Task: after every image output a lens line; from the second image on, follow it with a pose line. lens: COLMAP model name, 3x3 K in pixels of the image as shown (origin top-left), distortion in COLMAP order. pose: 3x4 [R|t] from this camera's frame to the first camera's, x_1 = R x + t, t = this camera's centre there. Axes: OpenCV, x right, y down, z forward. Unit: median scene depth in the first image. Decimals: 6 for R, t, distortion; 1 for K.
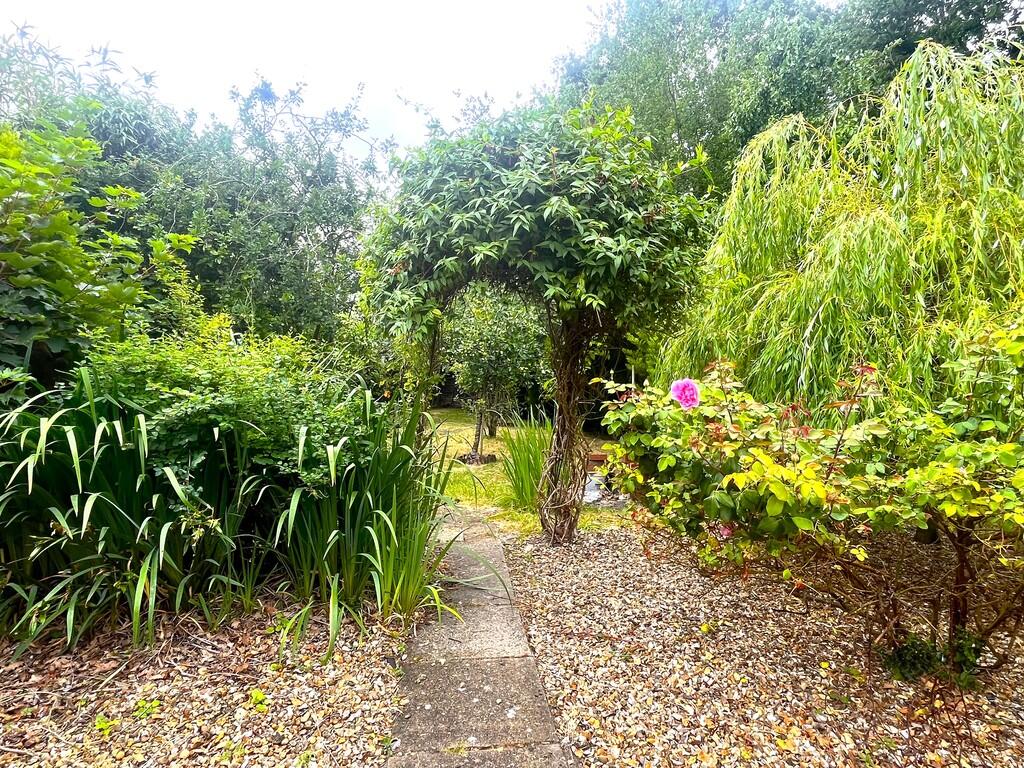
lens RADIAL K [[568.4, 0, 512.4], [0, 568.4, 378.3], [0, 0, 1]] dist [-0.003021, 0.001122]
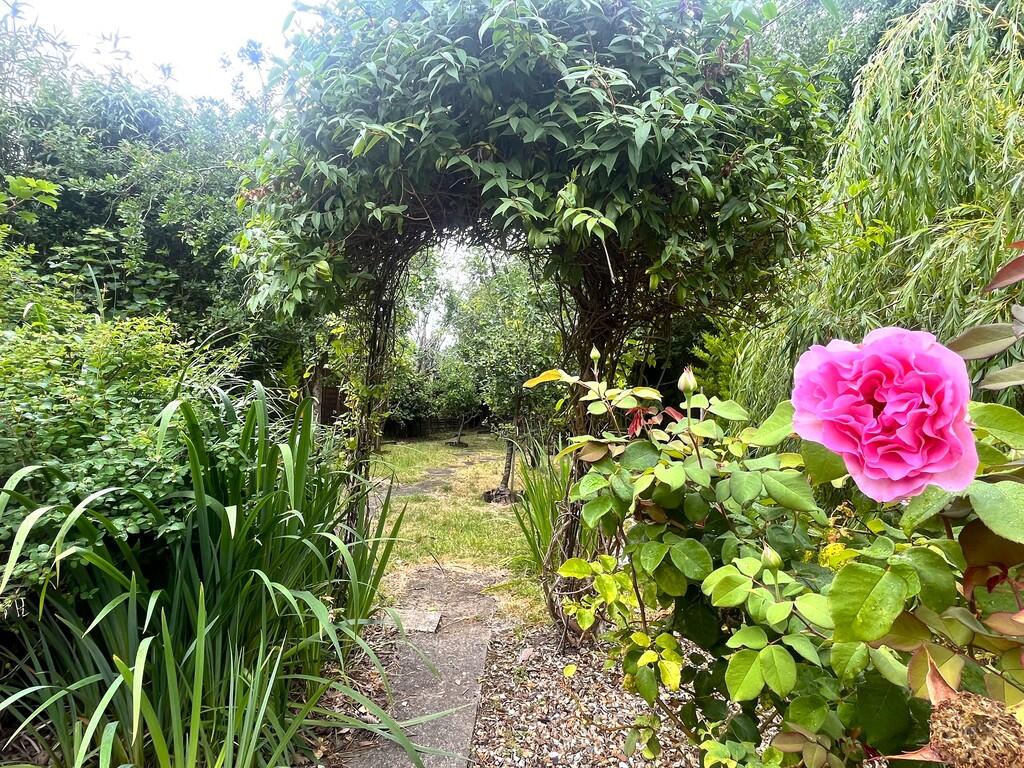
lens RADIAL K [[568.4, 0, 512.4], [0, 568.4, 378.3], [0, 0, 1]] dist [-0.003021, 0.001122]
pose [[0.992447, 0.015239, -0.121728, 0.109865], [-0.020529, 0.998893, -0.042325, 0.013420], [0.120948, 0.044504, 0.991661, 0.420760]]
